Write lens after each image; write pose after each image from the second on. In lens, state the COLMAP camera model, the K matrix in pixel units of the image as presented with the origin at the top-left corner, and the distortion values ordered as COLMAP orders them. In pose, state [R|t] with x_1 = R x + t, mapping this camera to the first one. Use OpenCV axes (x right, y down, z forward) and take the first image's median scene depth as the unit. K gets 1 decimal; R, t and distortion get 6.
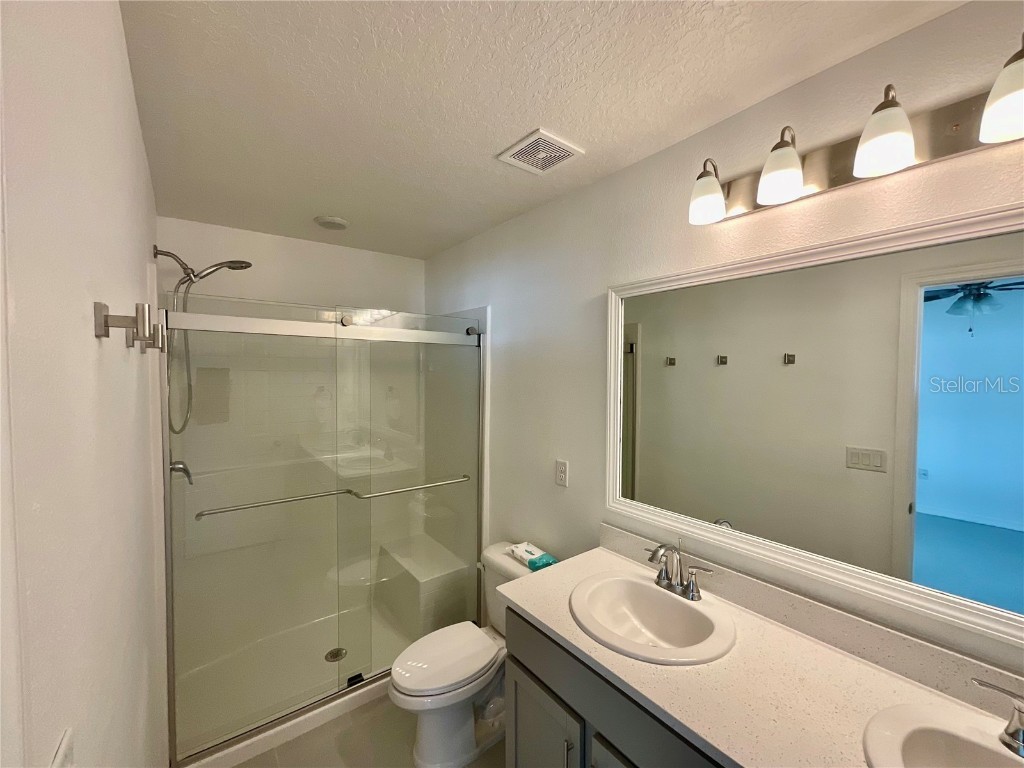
lens RADIAL K [[415.2, 0, 510.6], [0, 415.2, 388.4], [0, 0, 1]] dist [-0.002807, 0.000942]
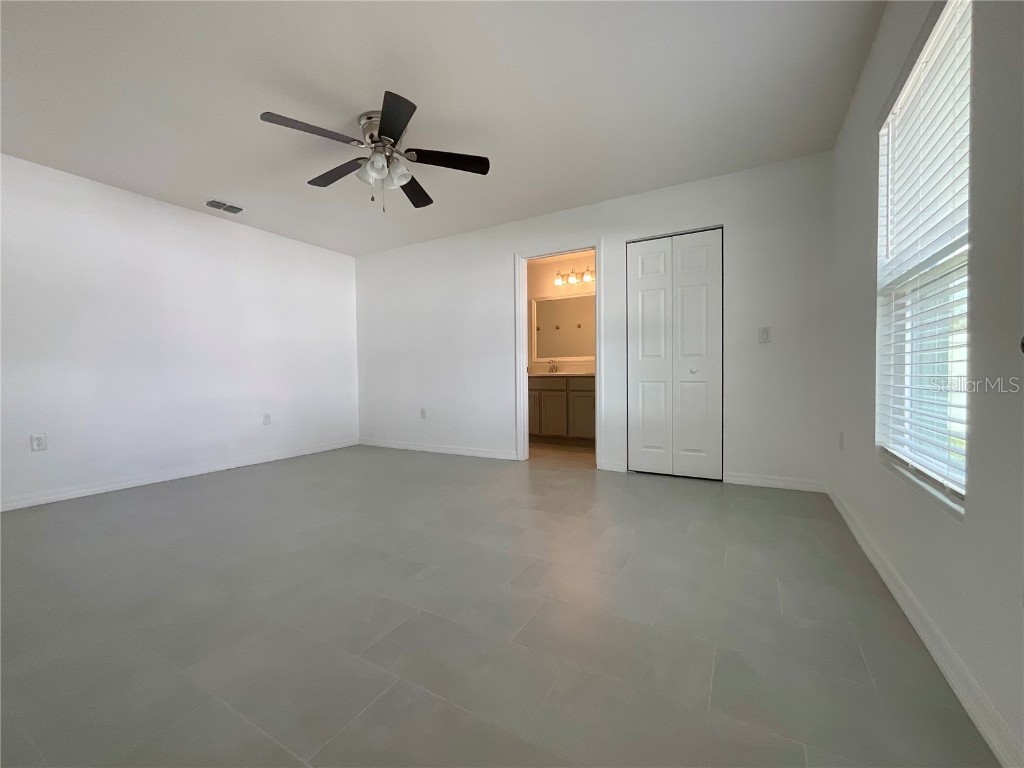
lens RADIAL K [[415.2, 0, 512.8], [0, 415.2, 384.2], [0, 0, 1]] dist [-0.002807, 0.000942]
pose [[0.922579, -0.020453, 0.385267, -1.318342], [0.025731, 0.999632, -0.008550, 0.526910], [-0.384950, 0.017802, 0.922766, -2.225887]]
